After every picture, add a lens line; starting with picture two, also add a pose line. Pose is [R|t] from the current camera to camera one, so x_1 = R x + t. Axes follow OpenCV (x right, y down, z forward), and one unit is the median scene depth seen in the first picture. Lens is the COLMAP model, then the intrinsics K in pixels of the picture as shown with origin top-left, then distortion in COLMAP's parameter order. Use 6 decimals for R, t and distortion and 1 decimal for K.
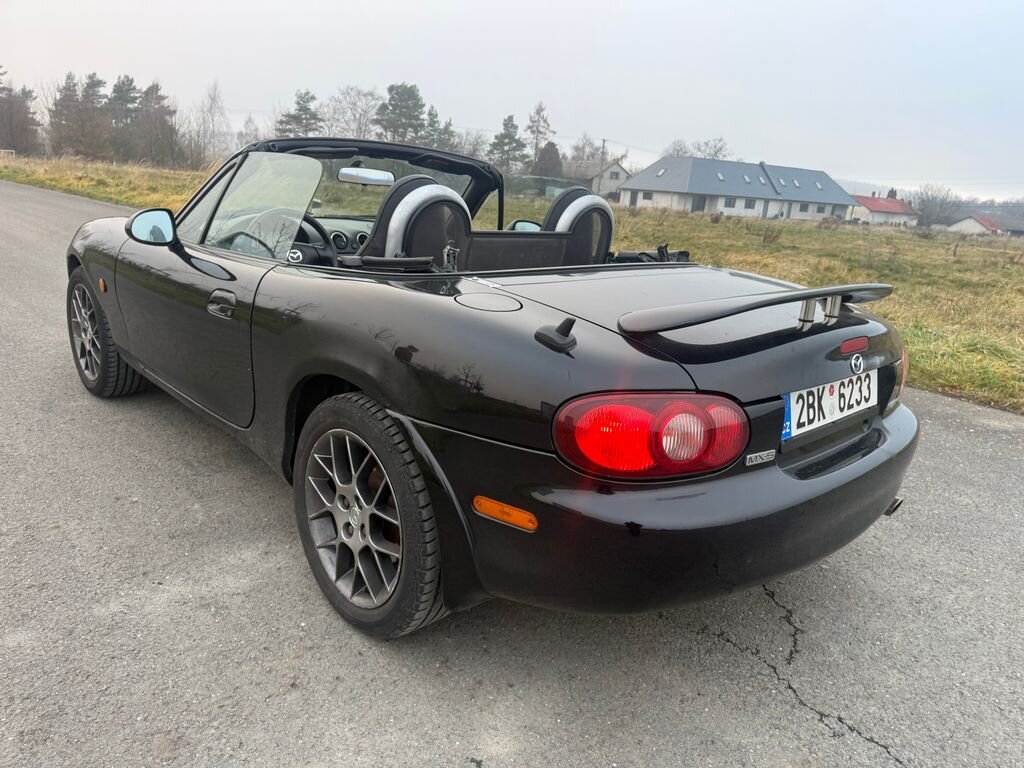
lens RADIAL K [[729.4, 0, 517.8], [0, 729.4, 379.4], [0, 0, 1]] dist [0.029291, -0.031009]
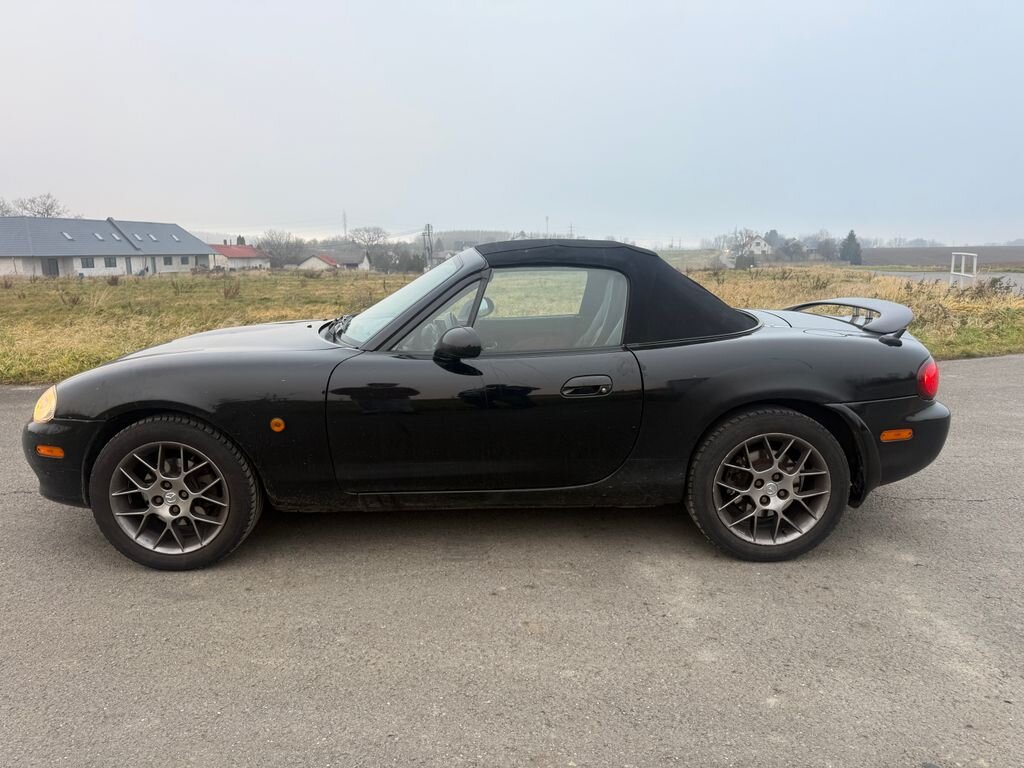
lens RADIAL K [[729.4, 0, 506.3], [0, 729.4, 382.1], [0, 0, 1]] dist [0.029291, -0.031009]
pose [[0.682358, -0.210876, 0.699942, -1.180518], [0.253527, 0.966328, 0.043974, -0.170316], [-0.685647, 0.147448, 0.712845, 0.185029]]
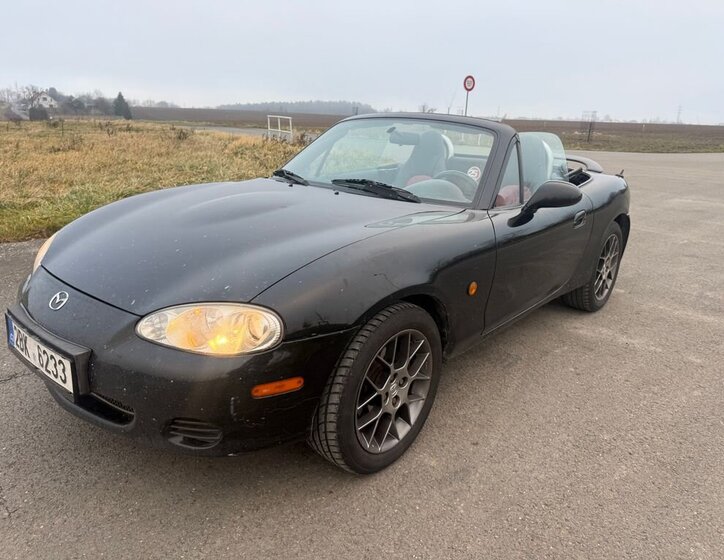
lens RADIAL K [[530.4, 0, 360.9], [0, 530.4, 283.5], [0, 0, 1]] dist [0.042063, -0.050481]
pose [[-0.095630, -0.377388, 0.921104, -1.425718], [0.224488, 0.893330, 0.389315, -0.517640], [-0.969773, 0.244008, -0.000710, 1.328359]]
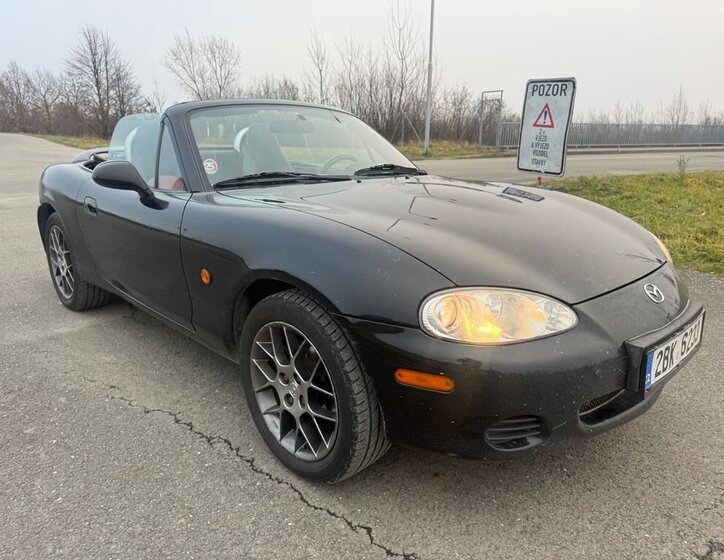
lens RADIAL K [[530.4, 0, 372.6], [0, 530.4, 285.4], [0, 0, 1]] dist [0.042063, -0.050481]
pose [[-0.996787, -0.071466, -0.036156, -0.374771], [-0.079843, 0.851071, 0.518944, -0.638168], [-0.006315, 0.520164, -0.854043, 2.304467]]
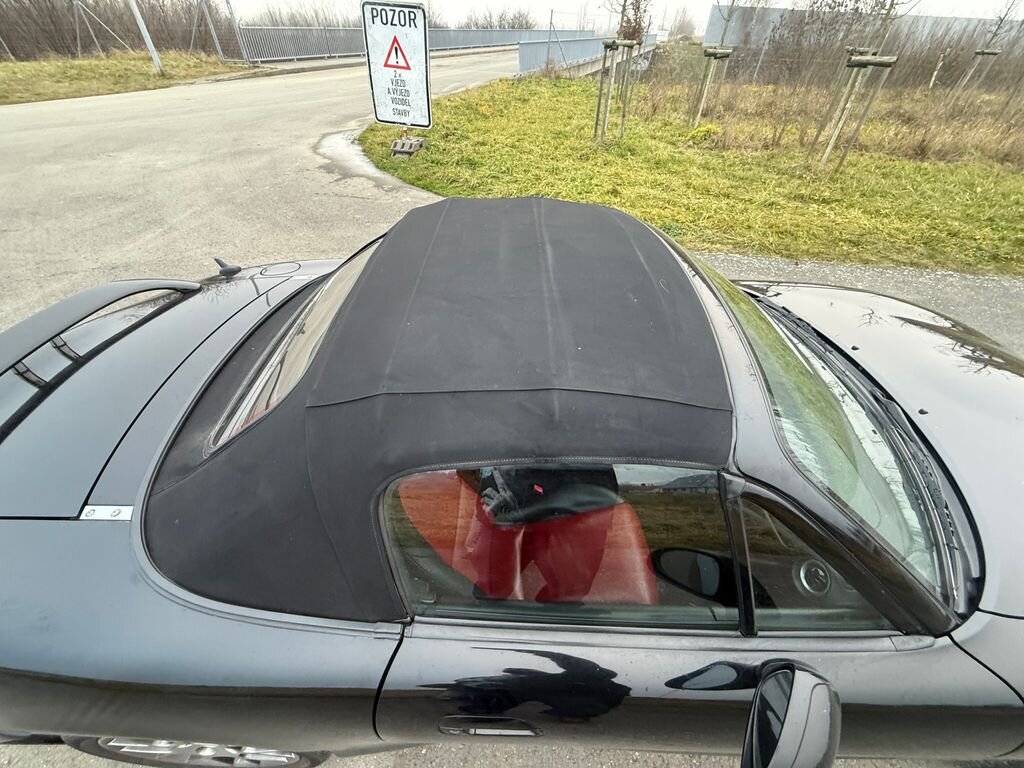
lens RADIAL K [[409.3, 0, 501.8], [0, 409.3, 384.9], [0, 0, 1]] dist [-0.007365, 0.002327]
pose [[-0.699884, 0.399105, -0.592349, 0.216585], [-0.262466, 0.627594, 0.732965, -0.560637], [0.664285, 0.668462, -0.334491, 1.282697]]
